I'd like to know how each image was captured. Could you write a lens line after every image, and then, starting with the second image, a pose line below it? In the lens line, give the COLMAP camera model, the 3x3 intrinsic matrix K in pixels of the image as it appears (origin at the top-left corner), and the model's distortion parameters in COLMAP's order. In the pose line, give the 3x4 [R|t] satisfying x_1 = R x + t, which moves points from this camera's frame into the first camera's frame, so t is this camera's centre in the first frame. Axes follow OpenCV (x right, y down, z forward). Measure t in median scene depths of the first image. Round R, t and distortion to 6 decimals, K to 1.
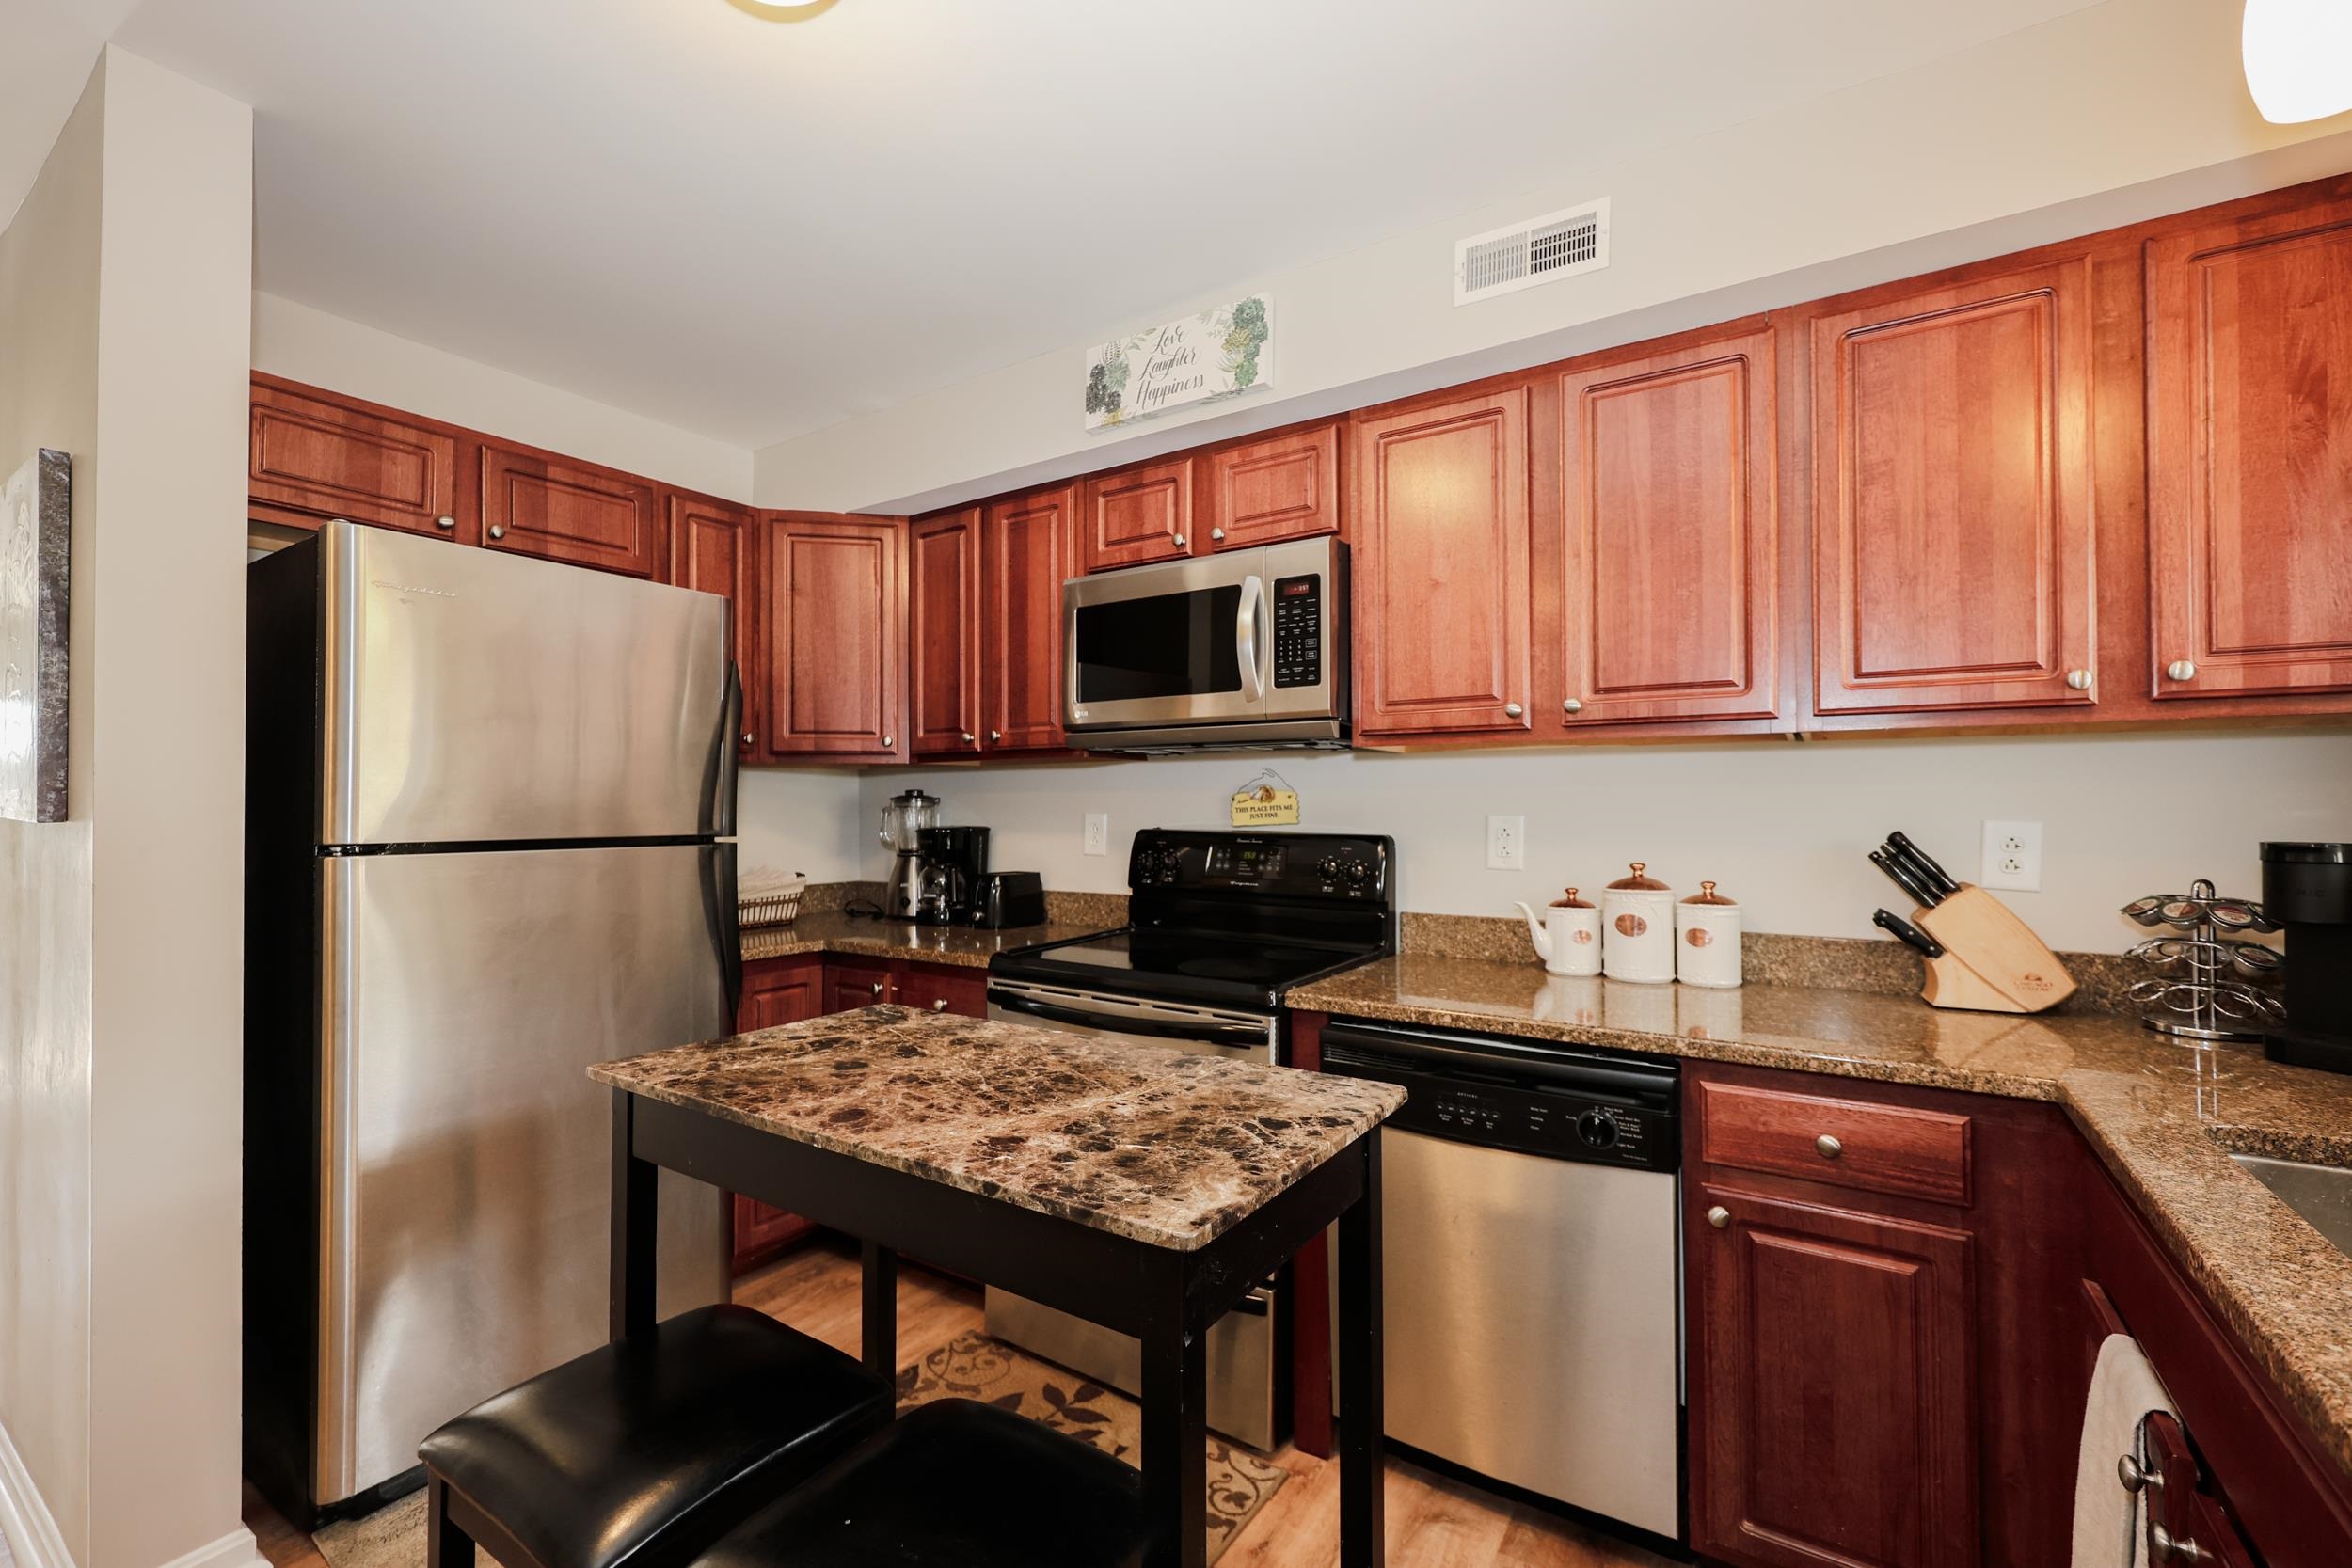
lens RADIAL K [[1004.8, 0, 1175.3], [0, 1004.8, 789.9], [0, 0, 1]] dist [-0.000439, -0.000115]
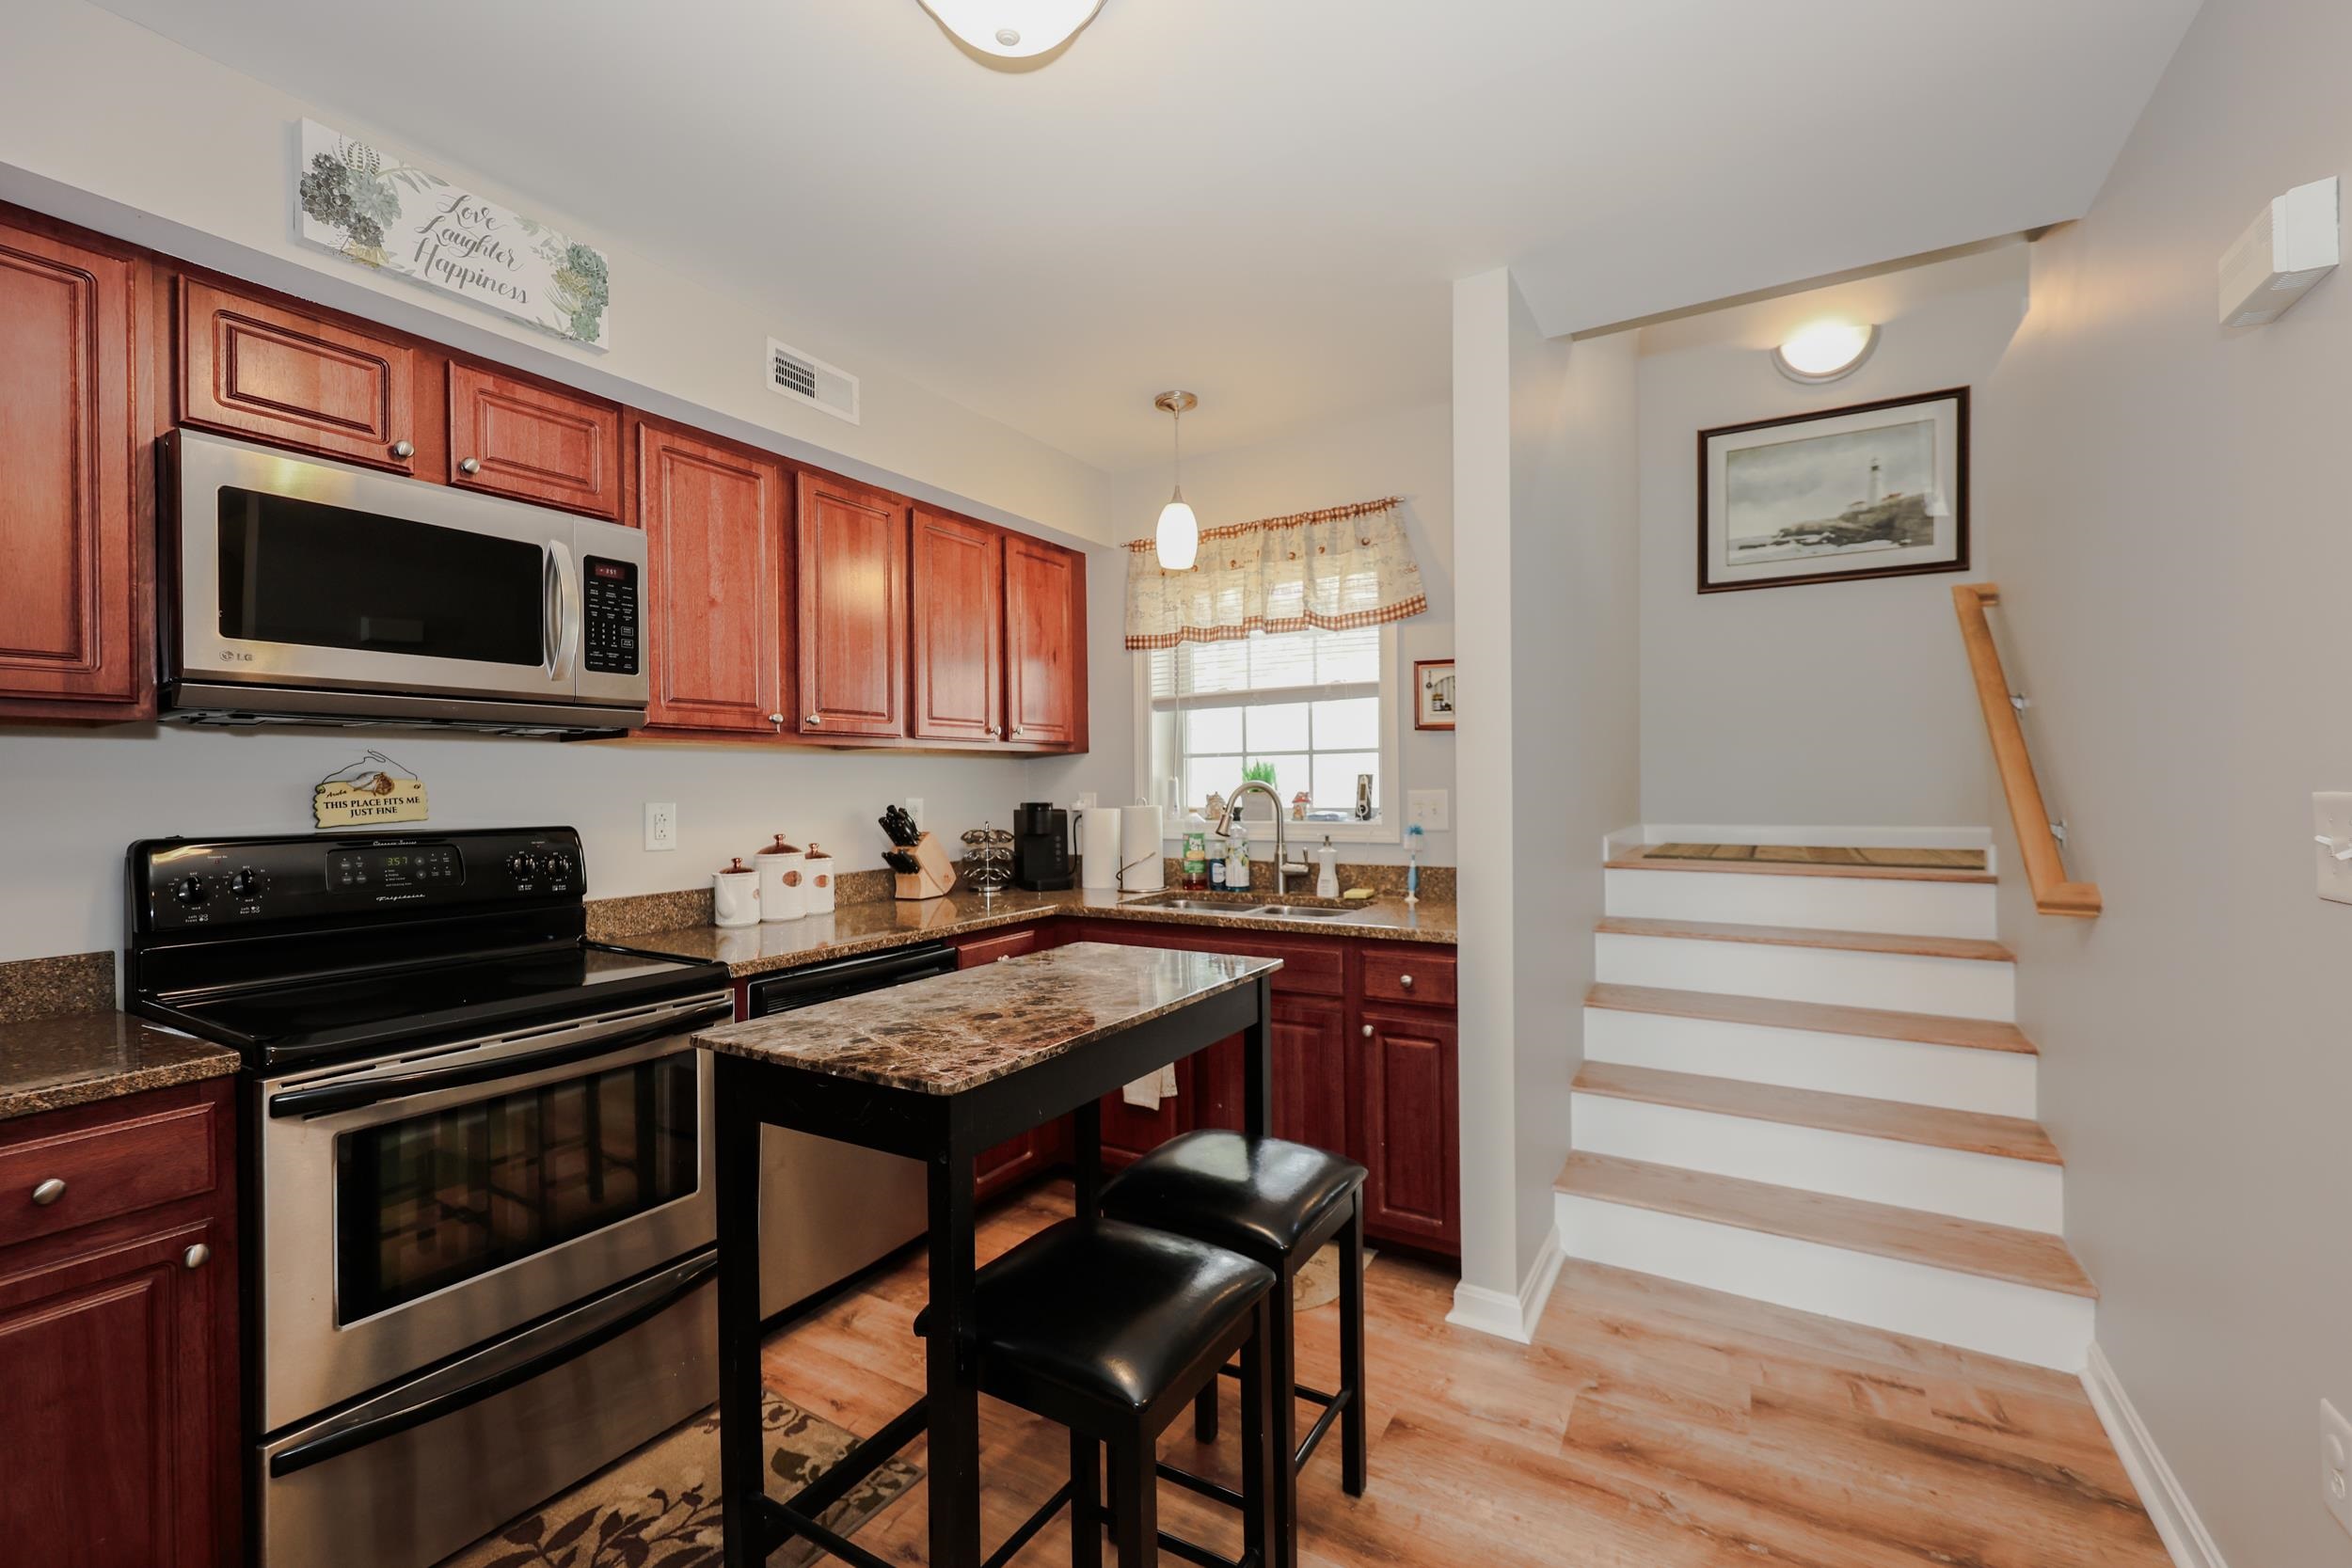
lens RADIAL K [[974.9, 0, 1168.0], [0, 974.9, 791.8], [0, 0, 1]] dist [0.000476, -0.000341]
pose [[-0.044086, -0.006502, 0.999007, -0.848962], [-0.000847, 0.999979, 0.006471, 0.005921], [-0.999027, -0.000560, -0.044091, 0.505424]]
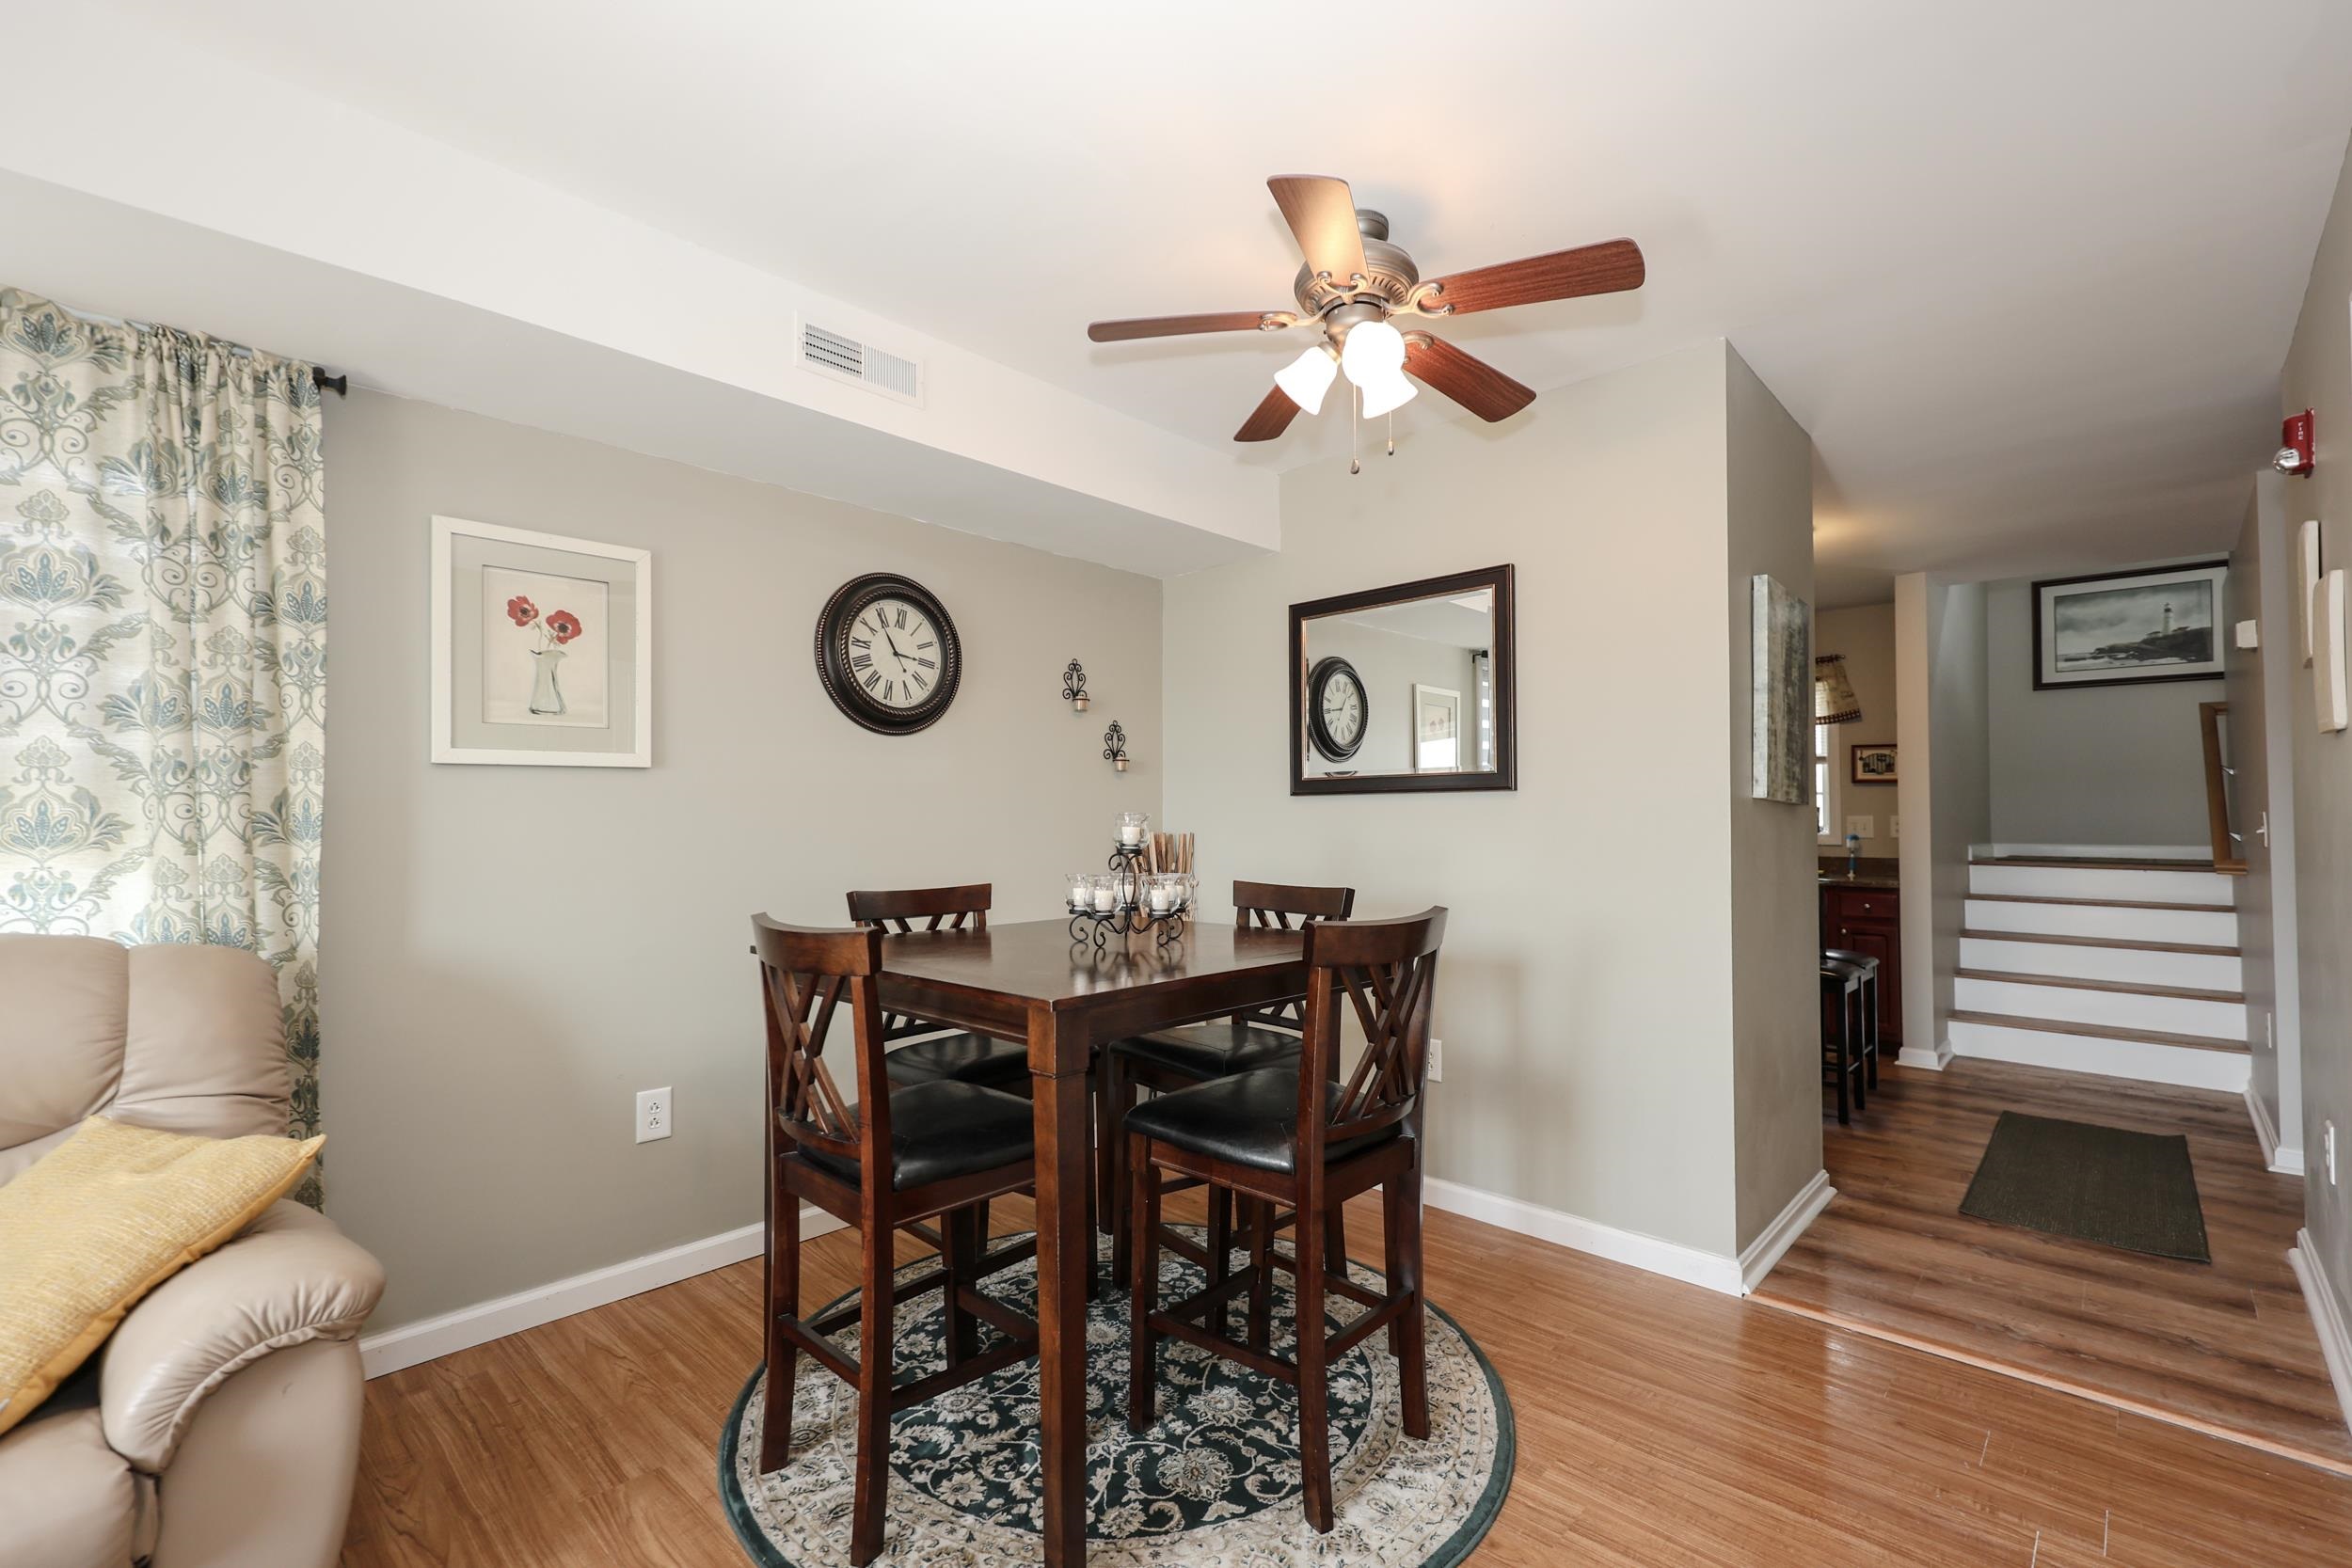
lens RADIAL K [[1015.1, 0, 1179.0], [0, 1015.1, 796.9], [0, 0, 1]] dist [0.009081, 0.000099]
pose [[0.162989, 0.024961, 0.986312, -2.375406], [-0.011582, 0.999659, -0.023384, 0.045143], [-0.986560, -0.007613, 0.163223, 1.386430]]
